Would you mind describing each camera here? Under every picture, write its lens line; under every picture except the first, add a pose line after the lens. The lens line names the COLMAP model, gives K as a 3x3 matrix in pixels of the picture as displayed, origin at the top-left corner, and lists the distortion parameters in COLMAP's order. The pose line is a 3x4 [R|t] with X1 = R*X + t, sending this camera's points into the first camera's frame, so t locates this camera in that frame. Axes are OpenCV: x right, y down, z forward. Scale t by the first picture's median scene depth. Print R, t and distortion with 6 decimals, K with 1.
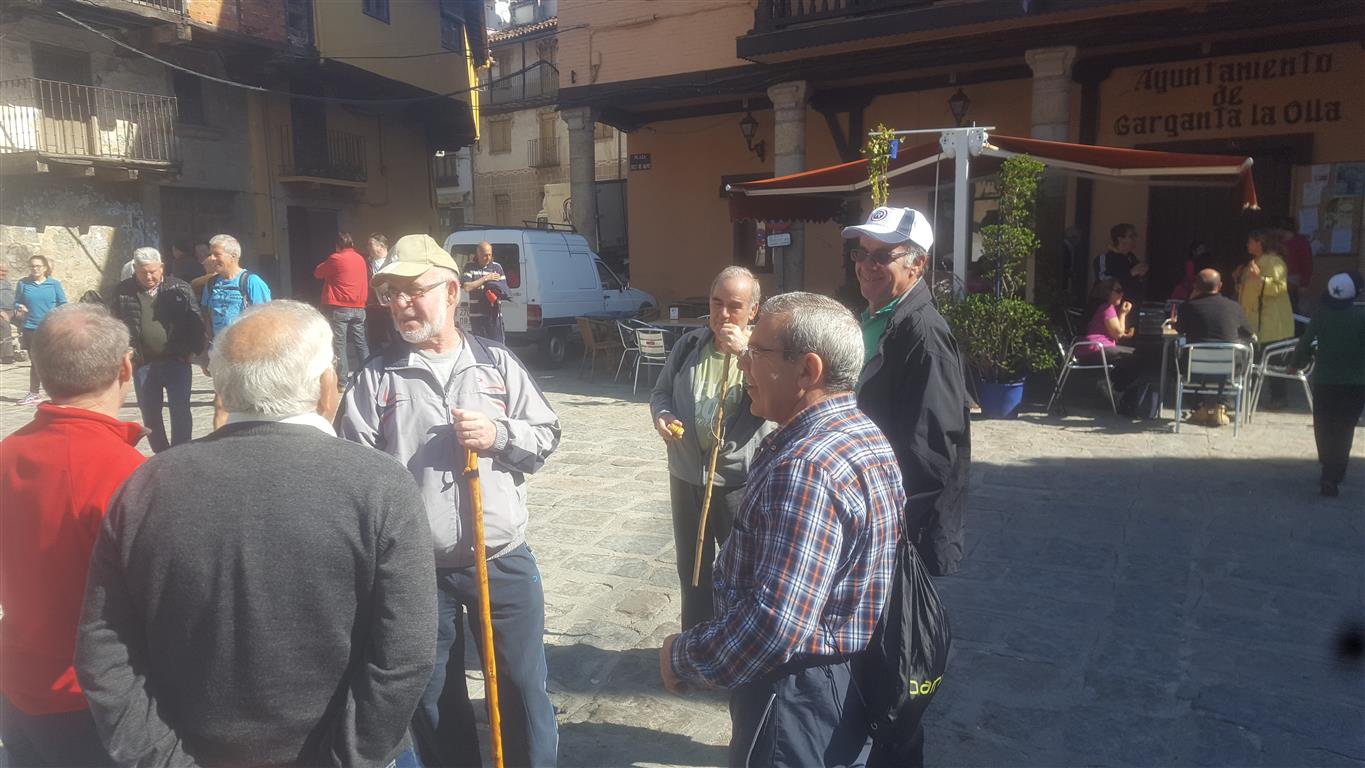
lens RADIAL K [[1009.0, 0, 685.0], [0, 1009.0, 389.4], [0, 0, 1]] dist [0.076727, -0.084340]
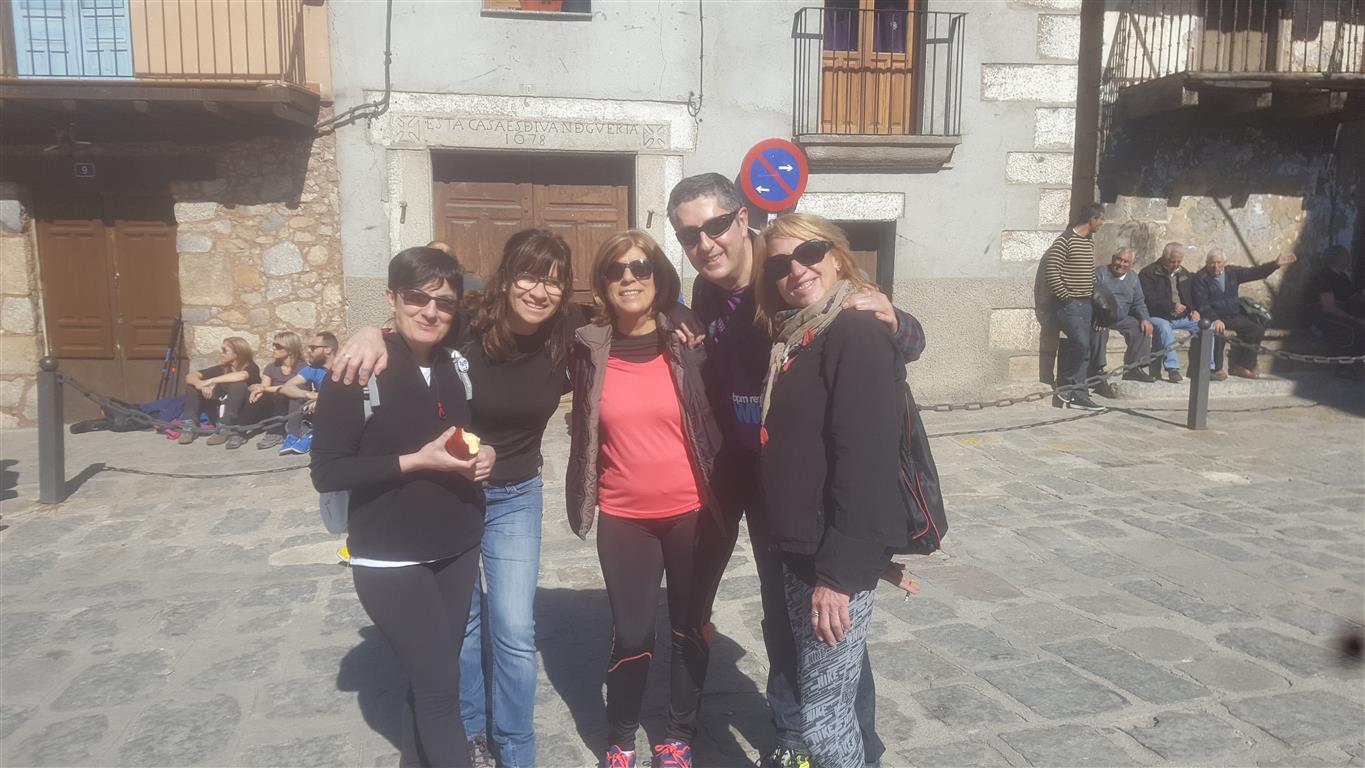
lens RADIAL K [[1009.0, 0, 681.5], [0, 1009.0, 380.6], [0, 0, 1]] dist [0.076727, -0.084340]
pose [[0.532345, 0.125925, -0.837109, -0.233671], [-0.119785, 0.990129, 0.072768, -0.051788], [0.838010, 0.061536, 0.542174, 0.391577]]
